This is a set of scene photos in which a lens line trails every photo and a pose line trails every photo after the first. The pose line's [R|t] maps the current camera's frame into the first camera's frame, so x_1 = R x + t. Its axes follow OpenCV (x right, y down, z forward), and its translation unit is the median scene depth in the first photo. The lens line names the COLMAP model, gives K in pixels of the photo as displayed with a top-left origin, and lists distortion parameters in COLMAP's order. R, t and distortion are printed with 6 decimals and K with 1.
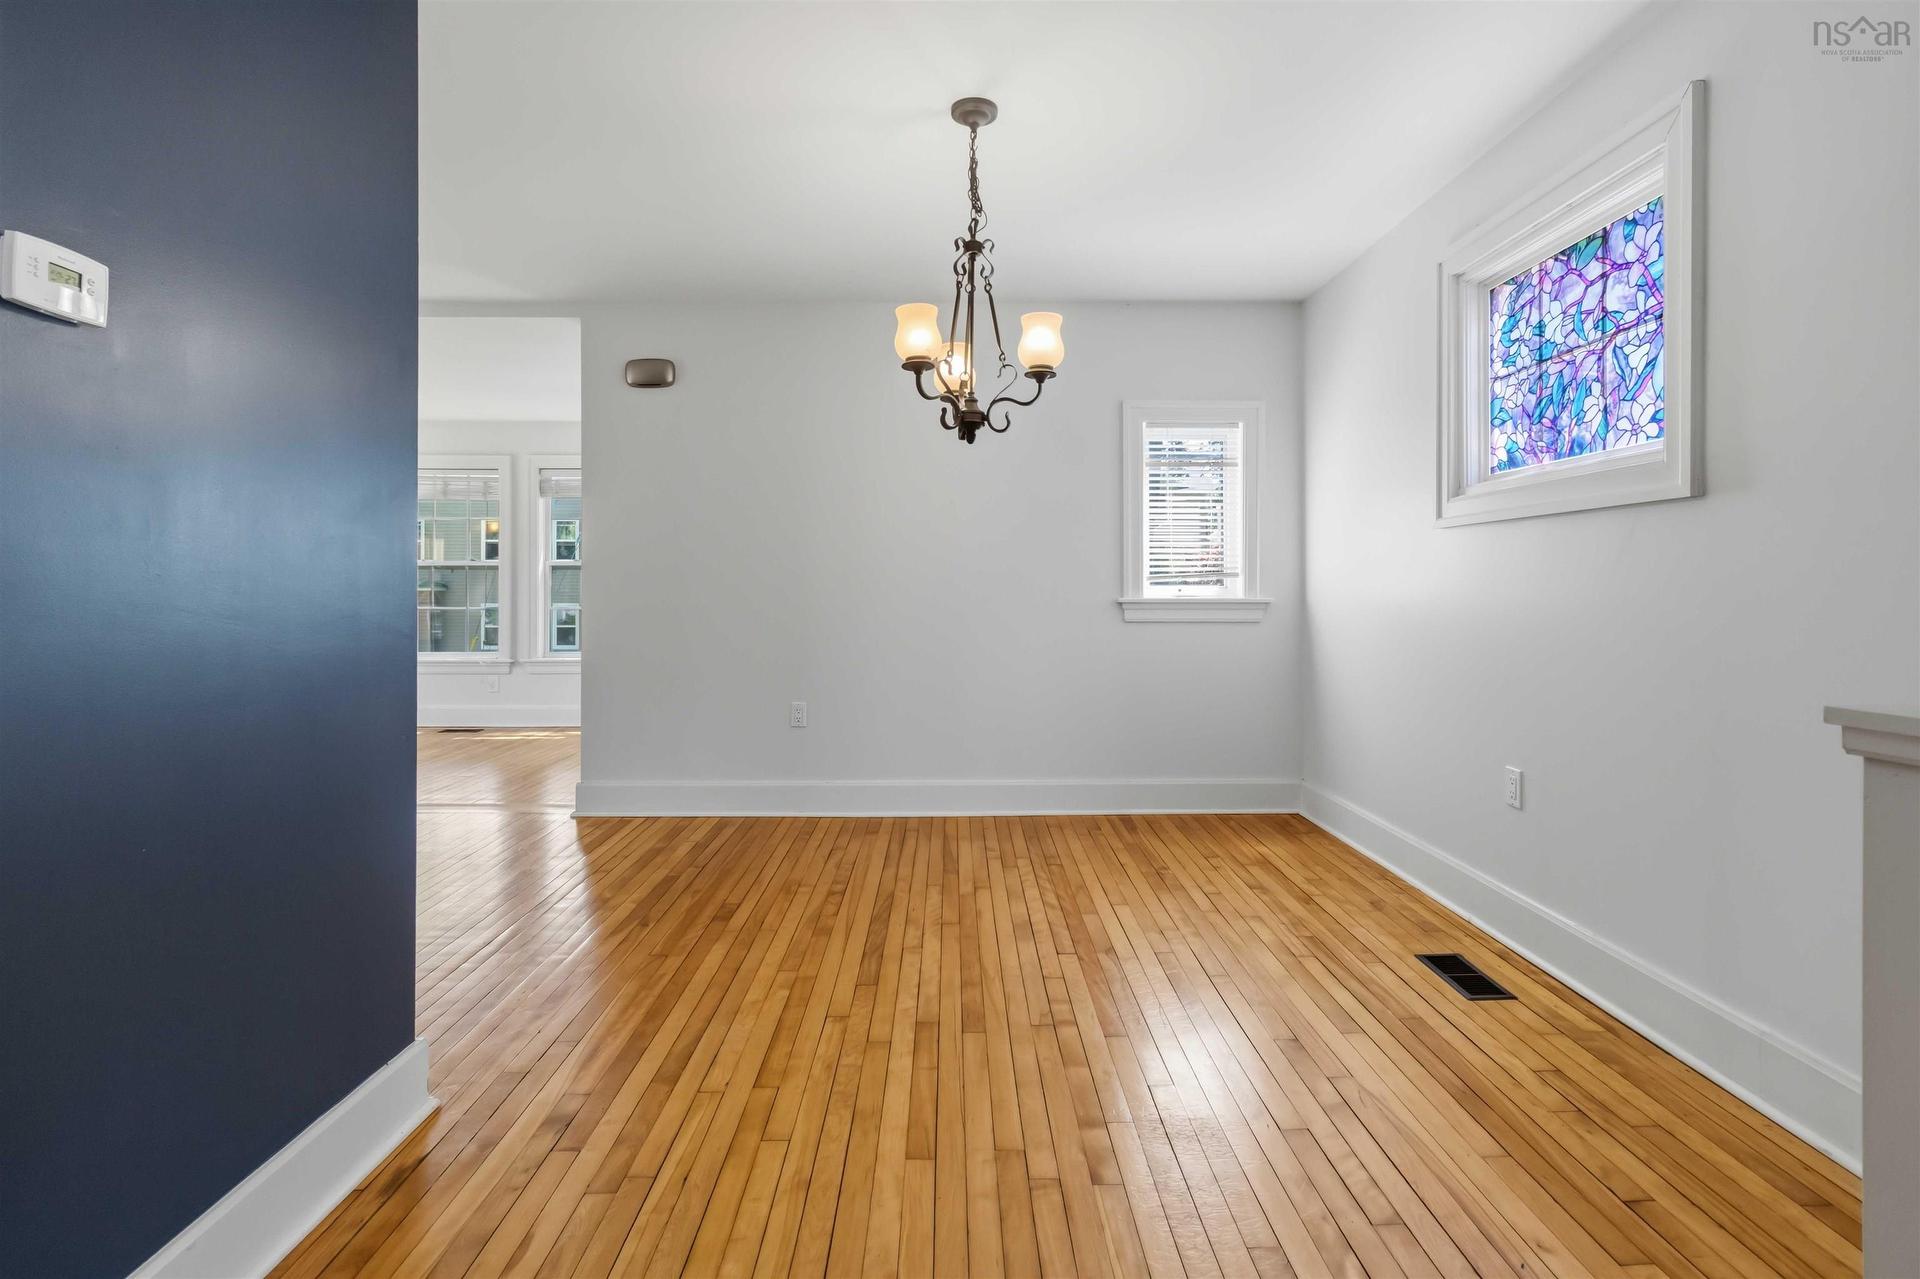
lens RADIAL K [[910.8, 0, 962.1], [0, 910.8, 590.2], [0, 0, 1]] dist [-0.001826, -0.000672]
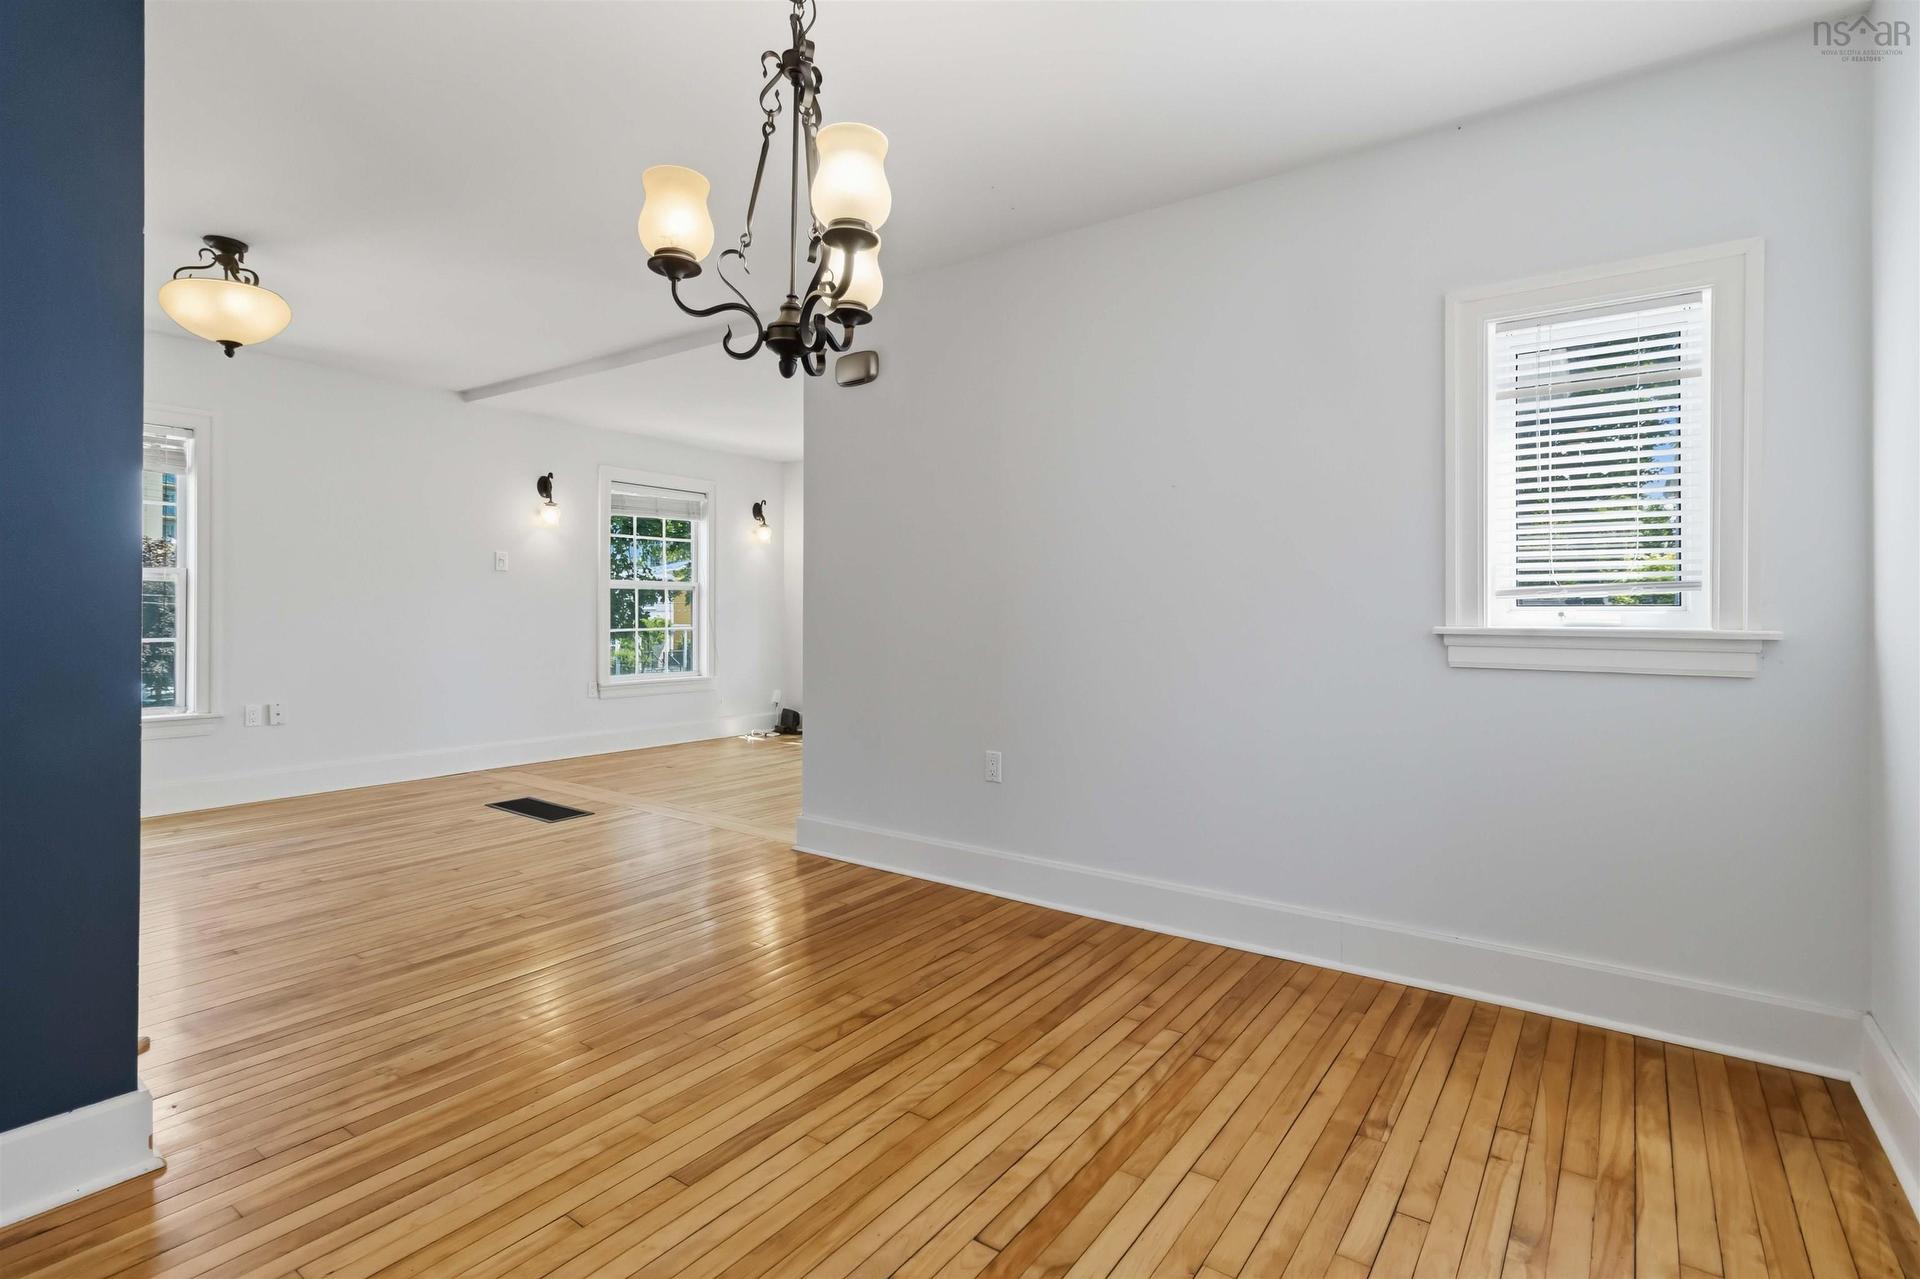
lens RADIAL K [[925.2, 0, 959.2], [0, 925.2, 610.8], [0, 0, 1]] dist [-0.000179, 0.000119]
pose [[0.800197, 0.003766, -0.599726, 0.393111], [-0.004742, 0.999989, -0.000049, -0.000396], [0.599719, 0.002883, 0.800206, 0.456361]]
